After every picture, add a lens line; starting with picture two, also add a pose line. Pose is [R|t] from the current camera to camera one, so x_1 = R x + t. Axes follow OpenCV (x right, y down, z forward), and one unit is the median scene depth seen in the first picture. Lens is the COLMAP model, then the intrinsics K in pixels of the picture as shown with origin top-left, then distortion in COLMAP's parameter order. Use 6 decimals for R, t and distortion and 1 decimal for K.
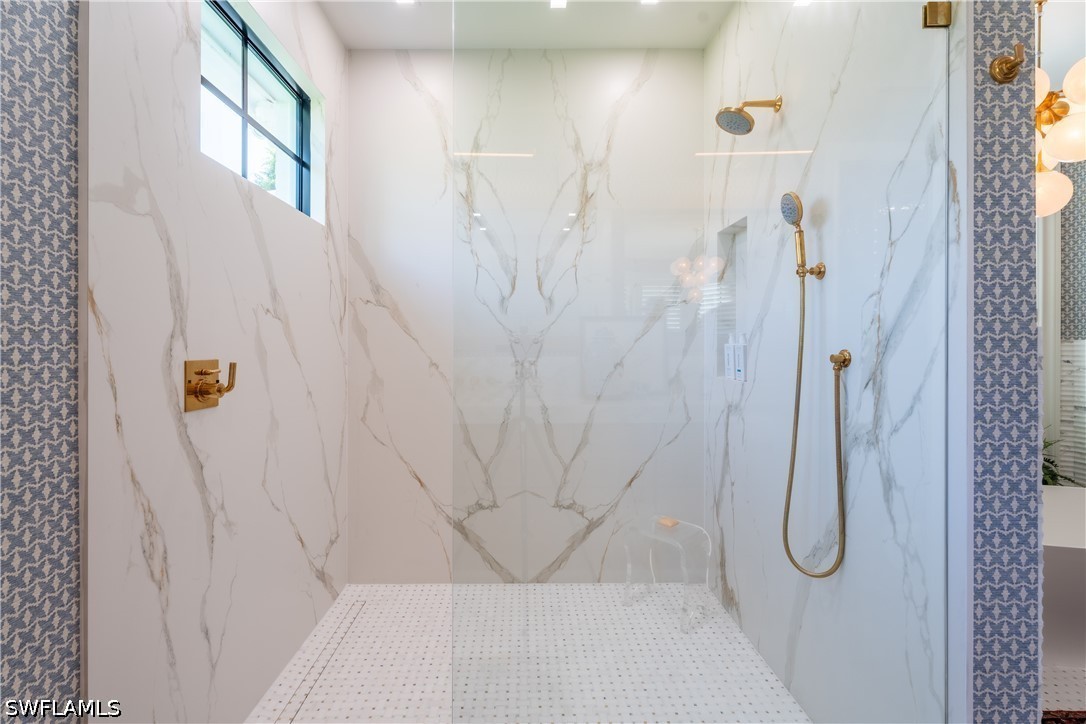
lens RADIAL K [[481.2, 0, 545.0], [0, 481.2, 364.1], [0, 0, 1]] dist [-0.000694, -0.000108]
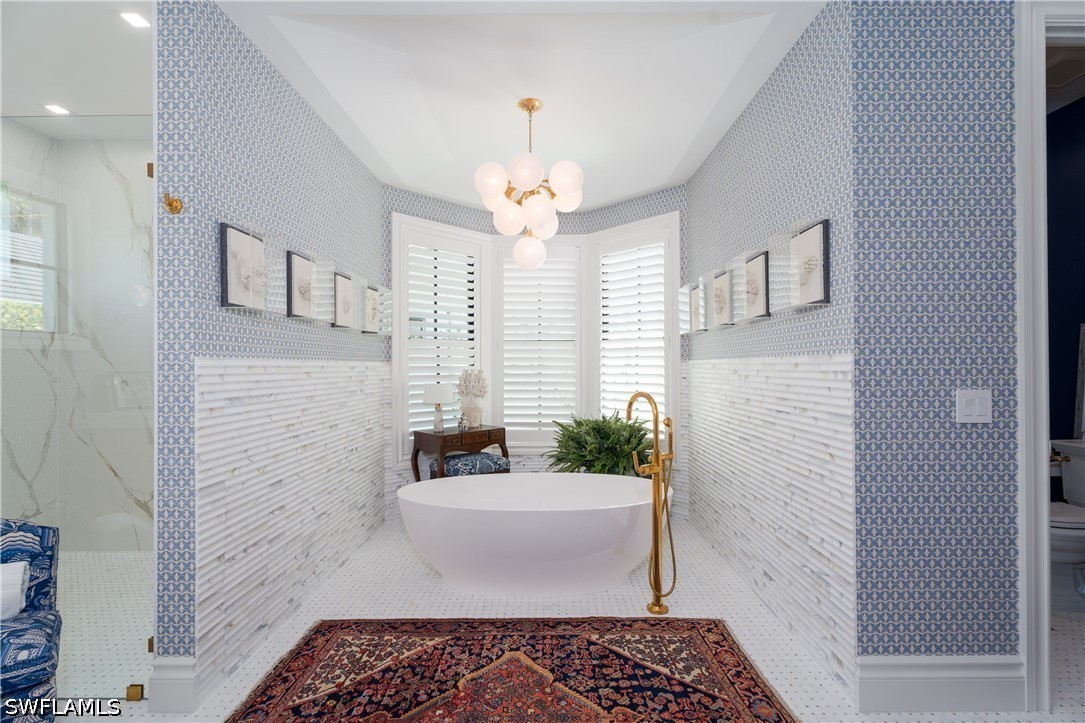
lens RADIAL K [[480.8, 0, 544.5], [0, 480.8, 363.6], [0, 0, 1]] dist [-0.000694, -0.000108]
pose [[0.998990, -0.034552, -0.028740, 2.316899], [0.034297, 0.999368, -0.009311, 0.005778], [0.029044, 0.008316, 0.999544, -0.662573]]
